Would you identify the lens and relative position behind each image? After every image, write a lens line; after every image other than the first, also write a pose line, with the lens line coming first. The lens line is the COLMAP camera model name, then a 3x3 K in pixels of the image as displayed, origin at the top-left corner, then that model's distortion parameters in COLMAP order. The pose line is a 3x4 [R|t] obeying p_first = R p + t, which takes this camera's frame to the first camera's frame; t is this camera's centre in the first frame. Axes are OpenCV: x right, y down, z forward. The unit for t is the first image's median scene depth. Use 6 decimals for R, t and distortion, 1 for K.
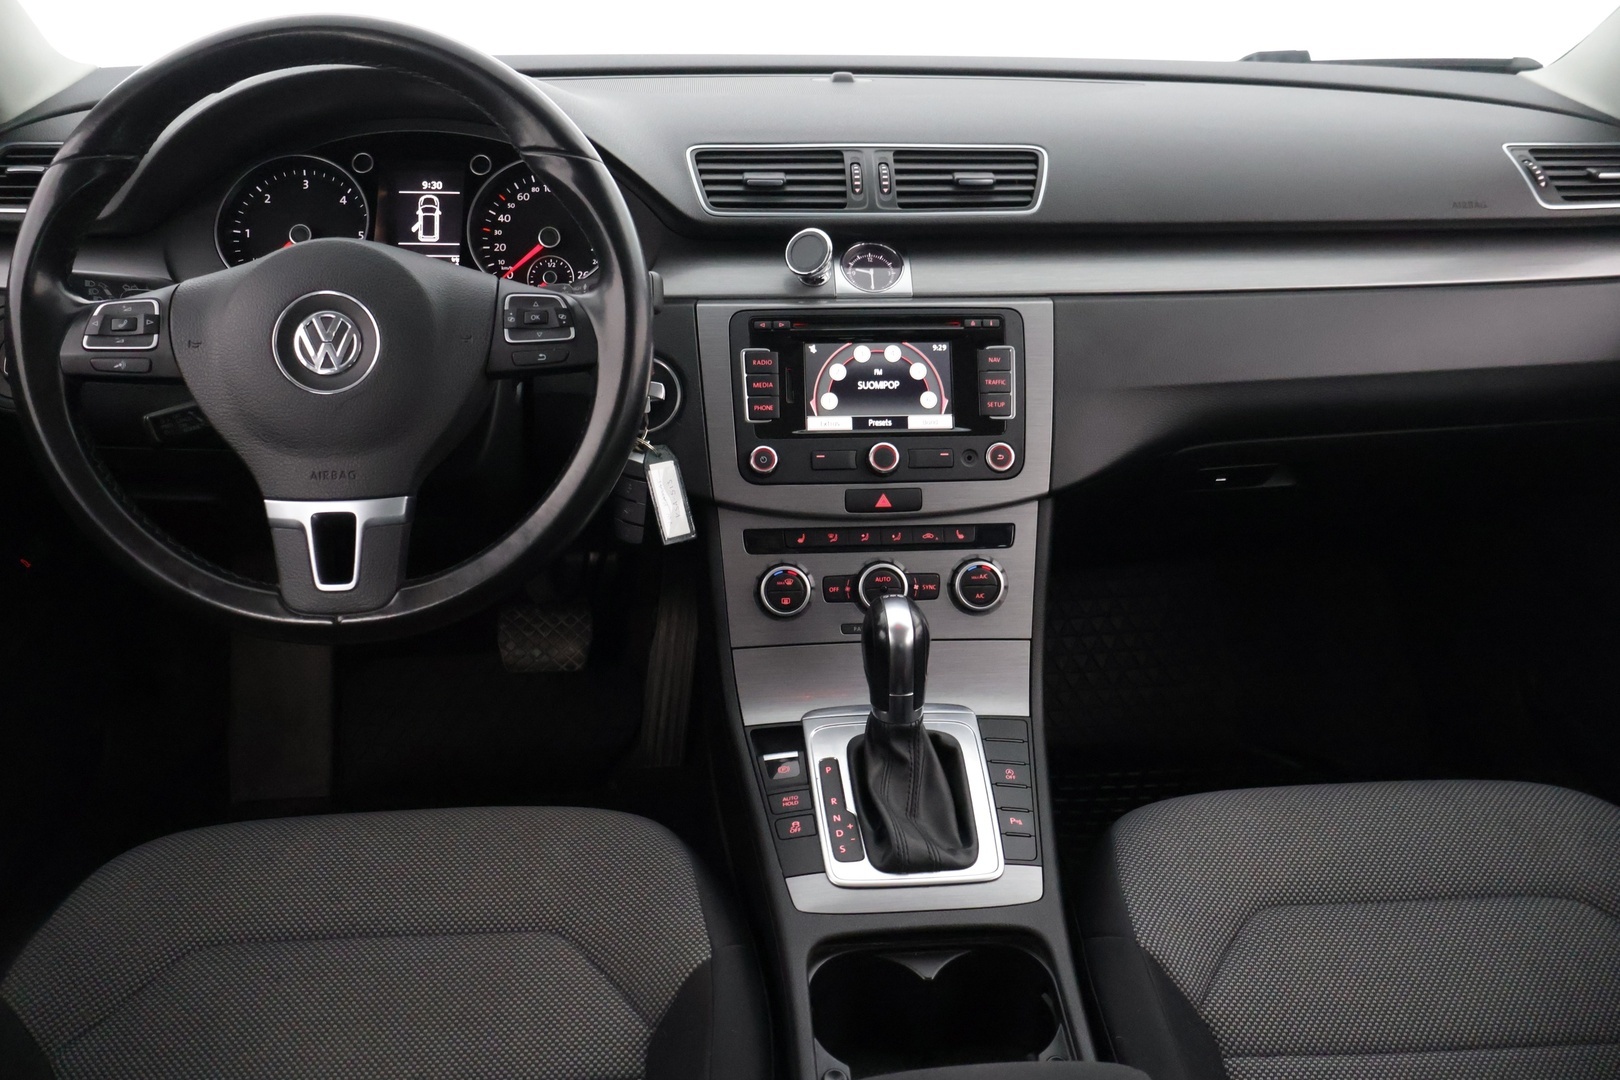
lens RADIAL K [[1338.2, 0, 806.4], [0, 1338.2, 513.0], [0, 0, 1]] dist [0.004070, 0.002180]
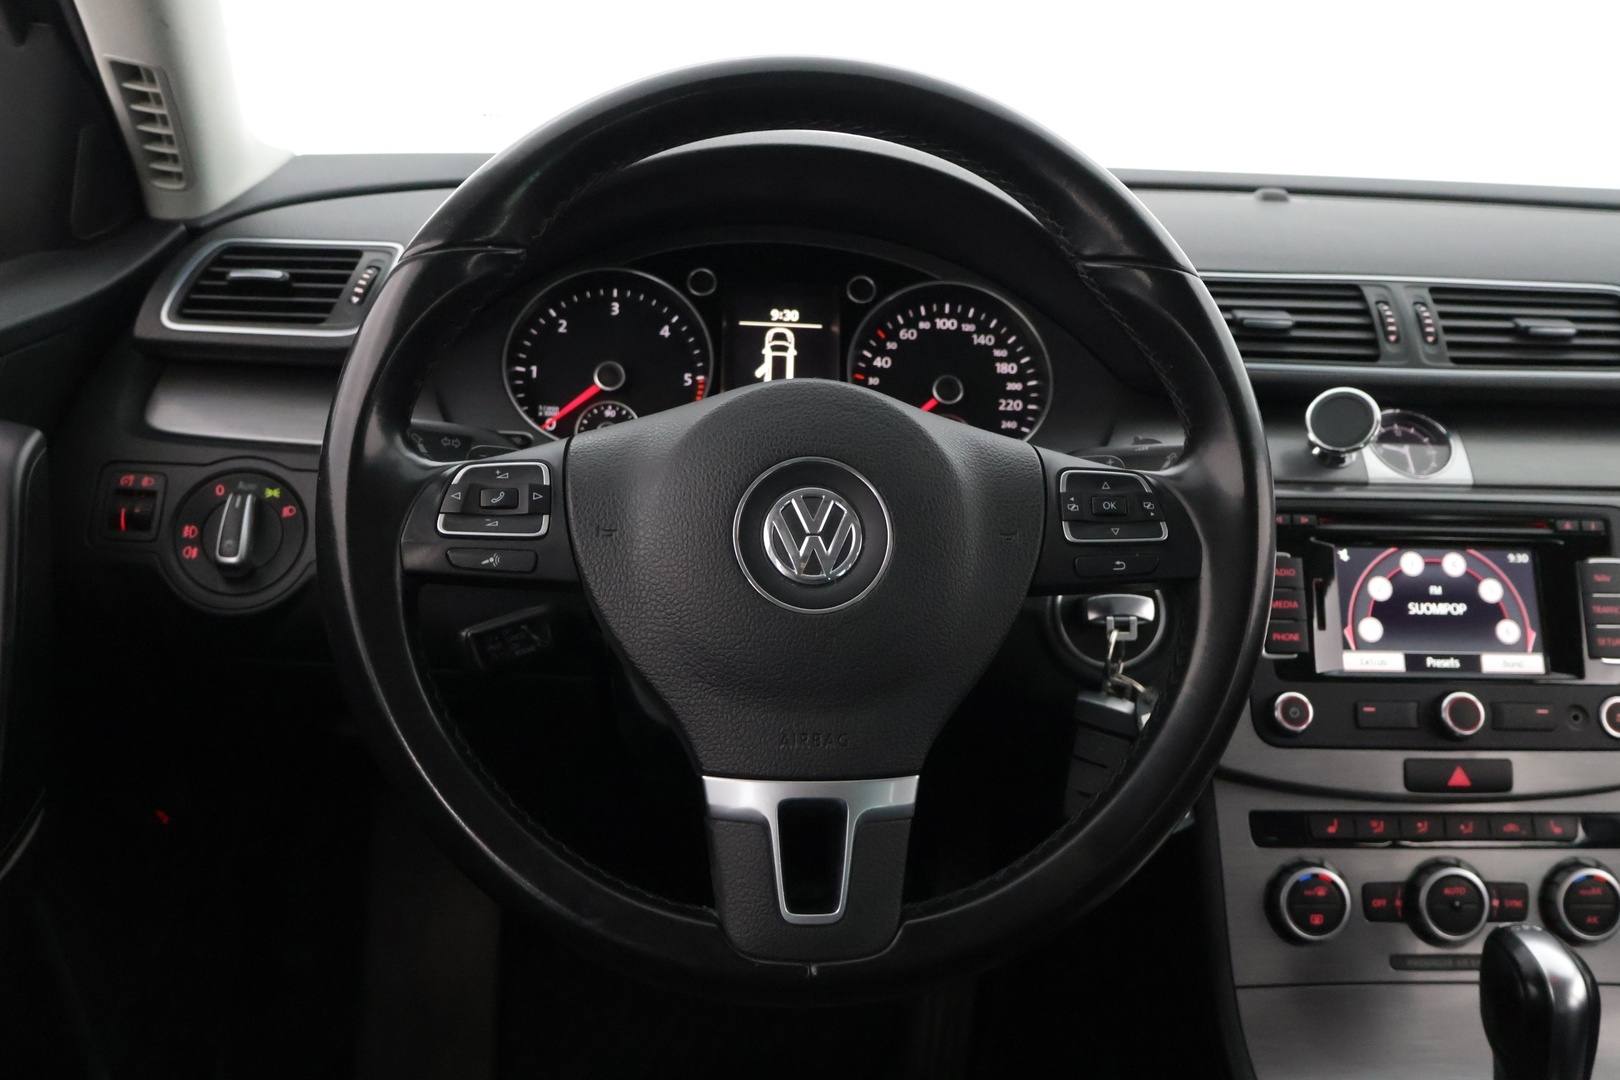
lens RADIAL K [[1484.9, 0, 810.0], [0, 1484.9, 540.0], [0, 0, 1]] dist [0.008975, 0.012672]
pose [[0.999544, 0.029556, 0.006181, -0.283273], [-0.028680, 0.993304, -0.111914, -0.034486], [-0.009447, 0.111686, 0.993699, 0.220333]]
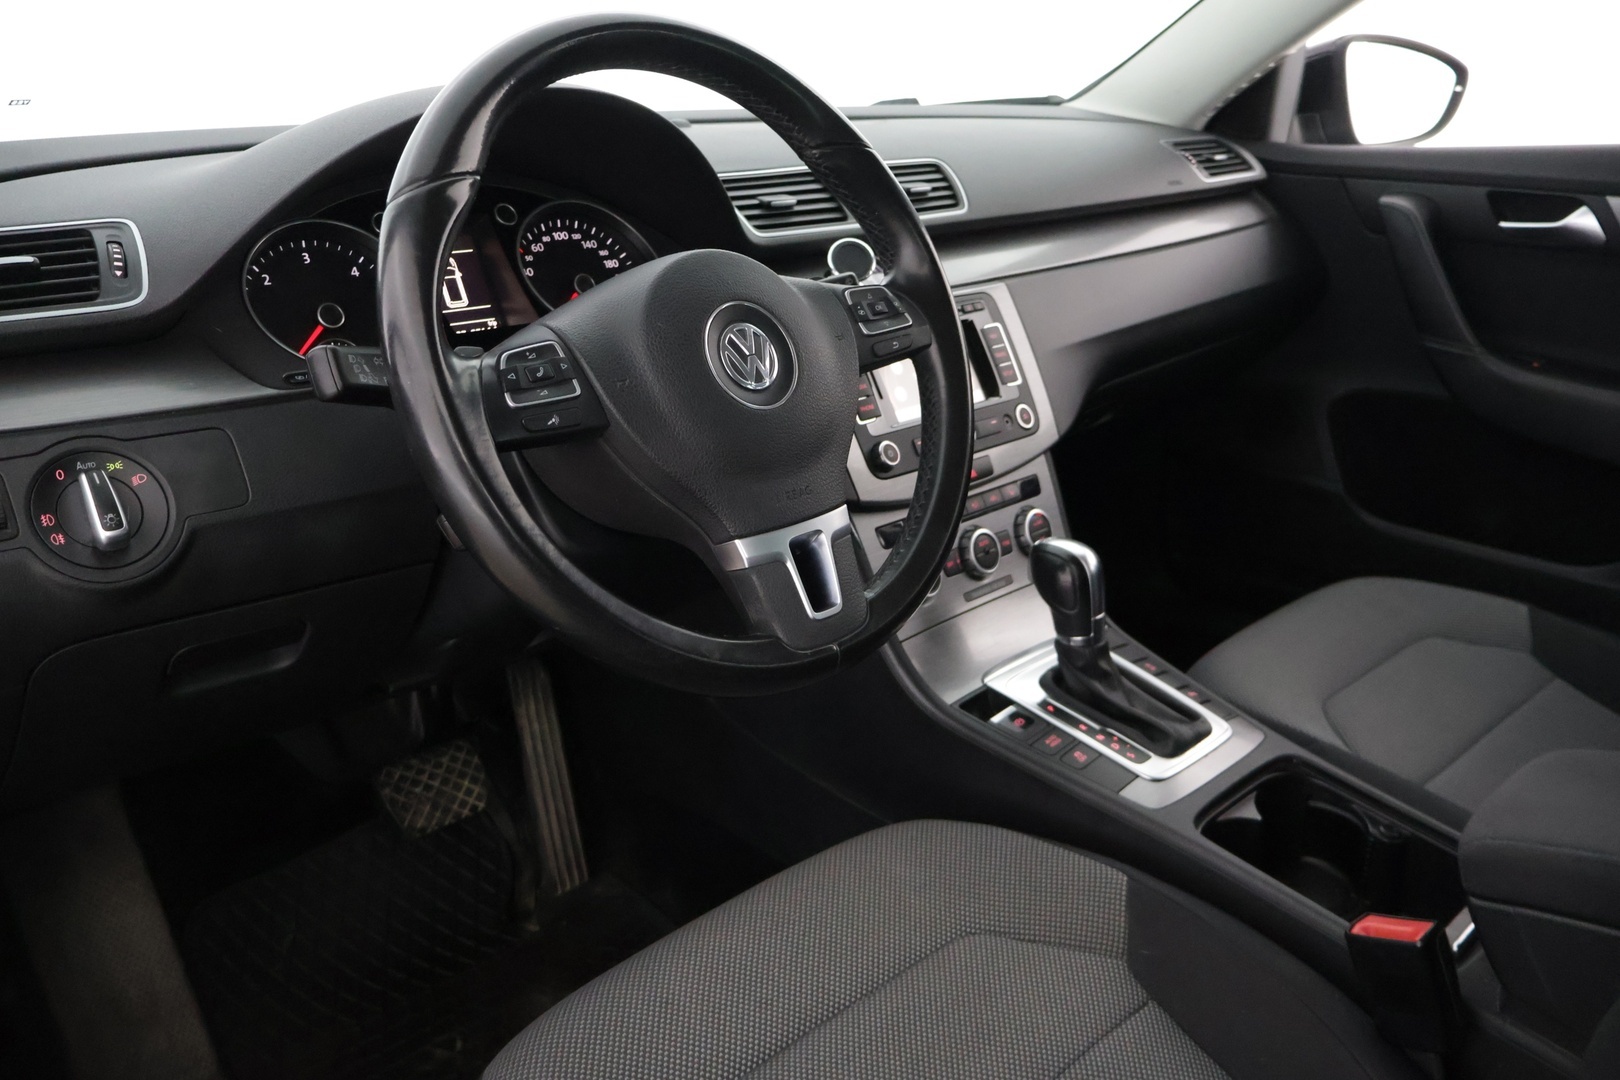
lens RADIAL K [[1356.9, 0, 810.3], [0, 1356.9, 516.7], [0, 0, 1]] dist [-0.004003, -0.004204]
pose [[0.764897, -0.219218, 0.605703, -0.709143], [0.278837, 0.960328, -0.004558, -0.005260], [-0.580675, 0.172379, 0.795677, 0.202976]]
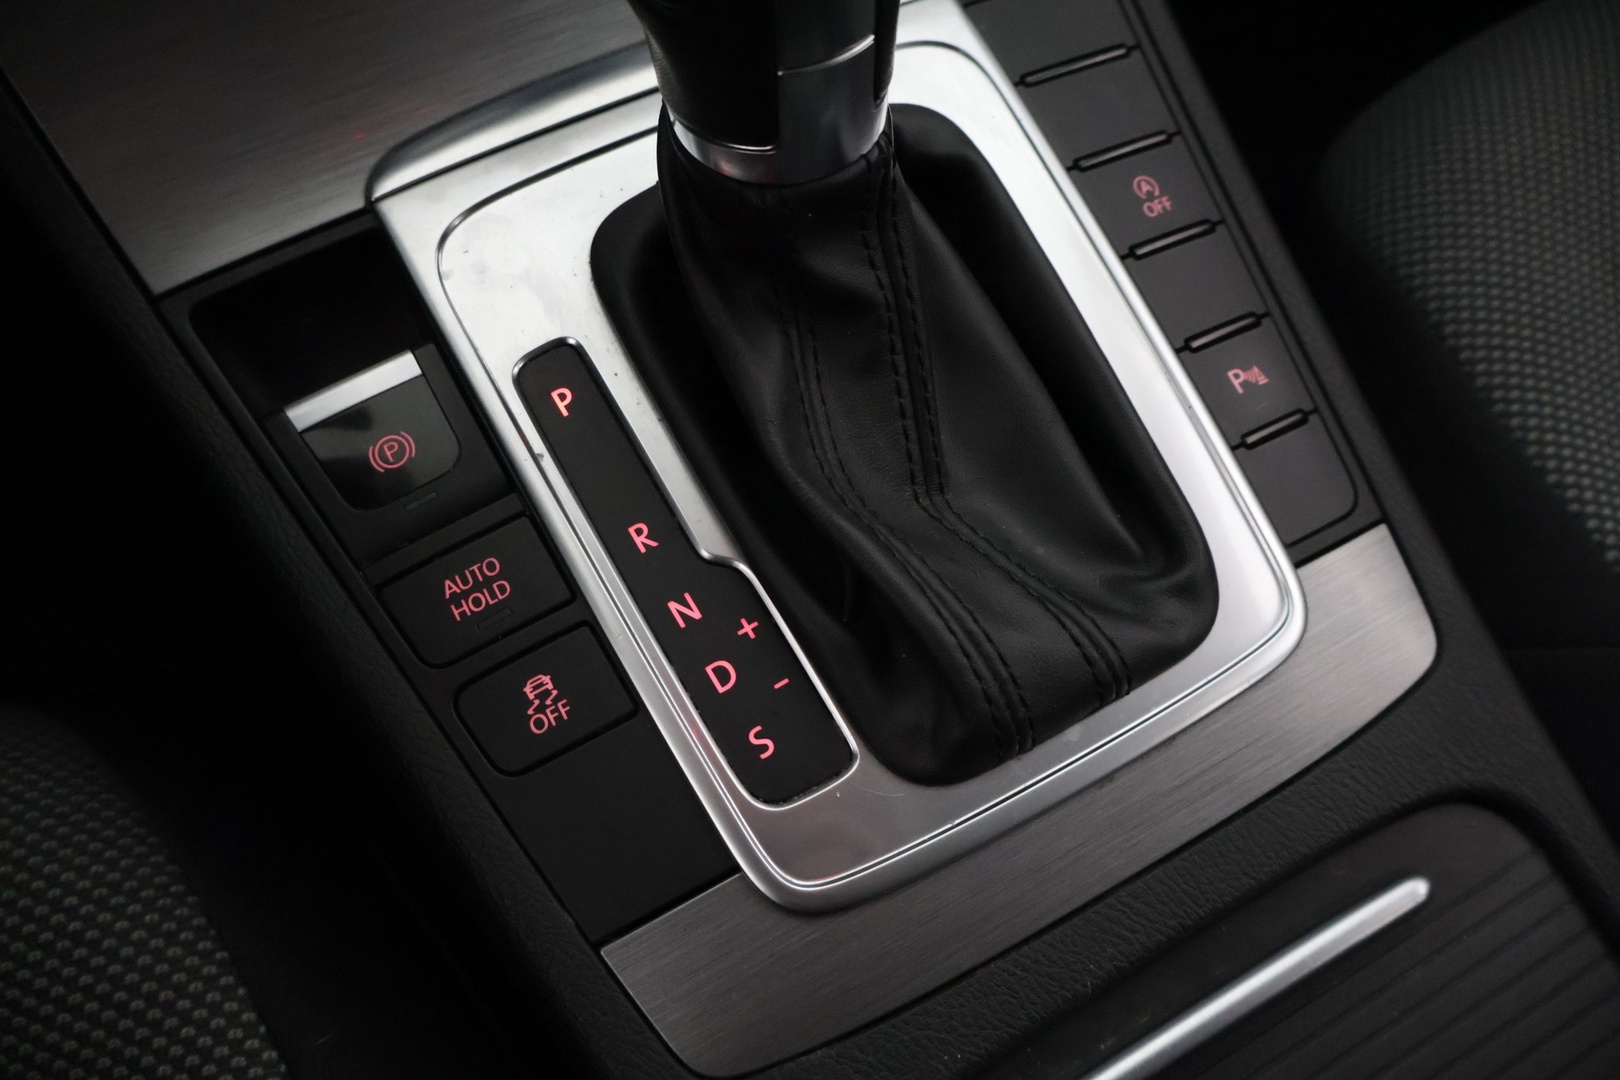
lens RADIAL K [[1338.2, 0, 806.4], [0, 1338.2, 513.0], [0, 0, 1]] dist [0.004070, 0.002180]
pose [[0.906602, -0.358260, 0.222985, -0.006066], [0.148752, 0.765818, 0.625616, 0.050238], [-0.394899, -0.534015, 0.747584, 0.726041]]
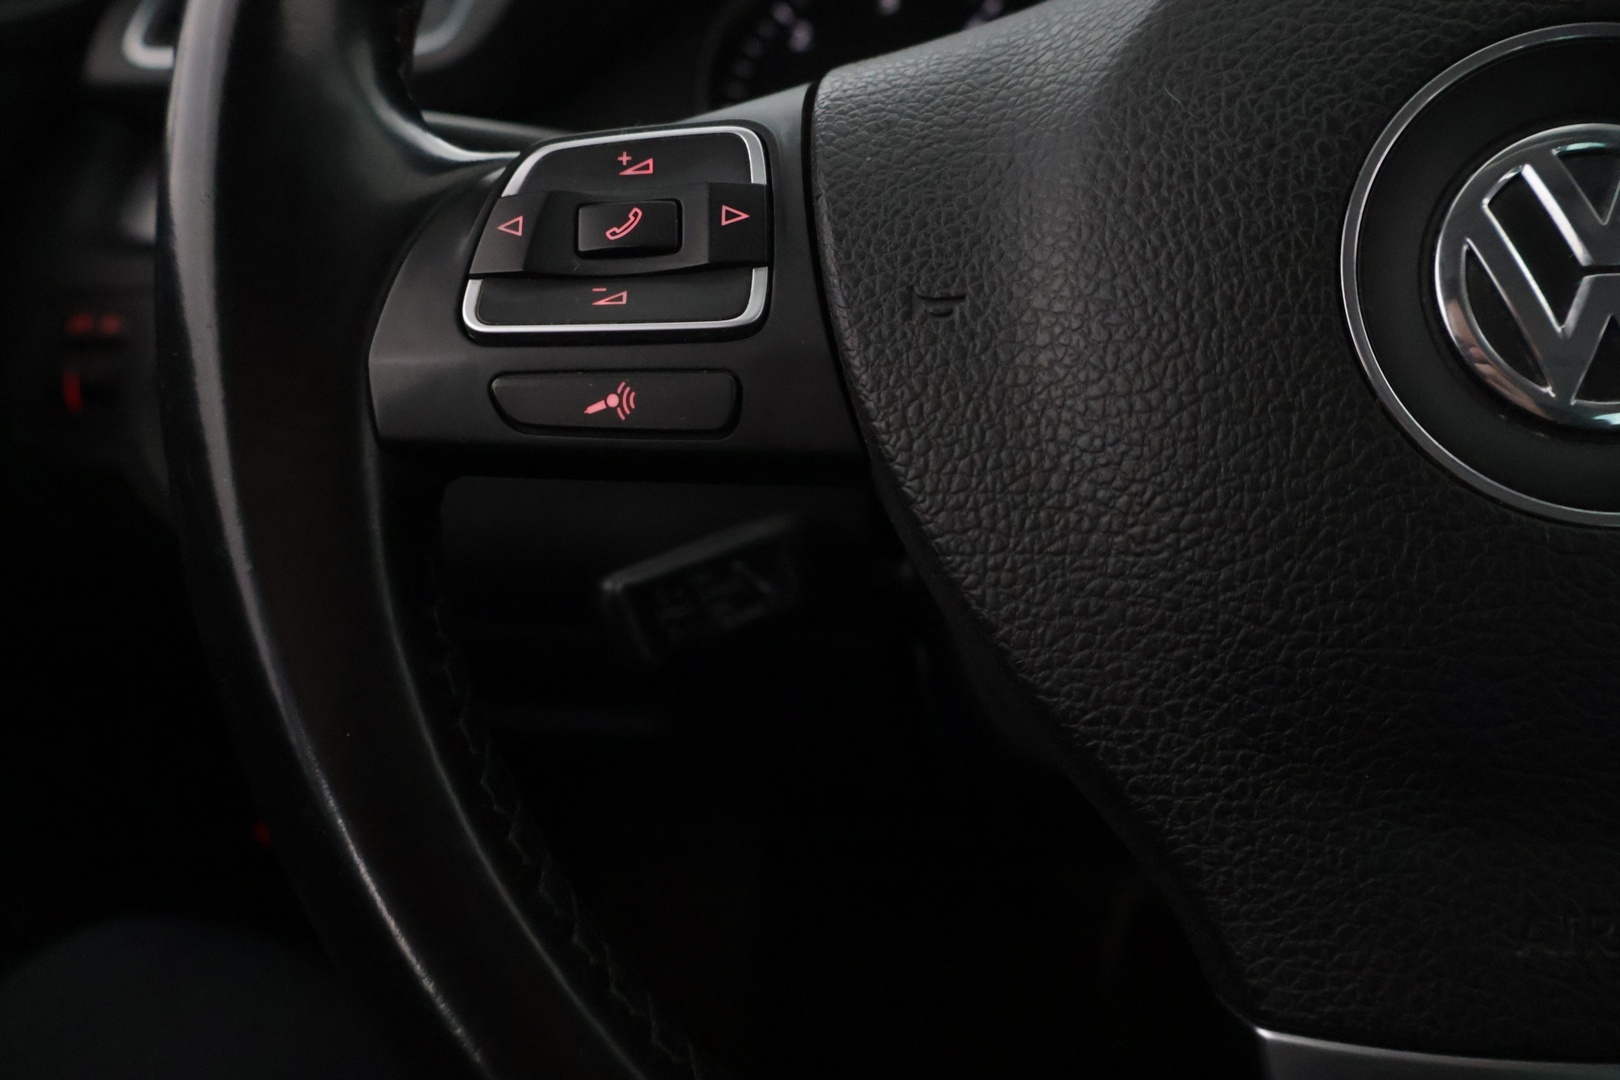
lens RADIAL K [[1360.1, 0, 810.0], [0, 1360.1, 540.0], [0, 0, 1]] dist [0.002312, 0.000107]
pose [[0.986278, 0.000188, -0.165091, -0.344176], [-0.006073, 0.999364, -0.035140, -0.061773], [0.164979, 0.035660, 0.985652, 0.607312]]
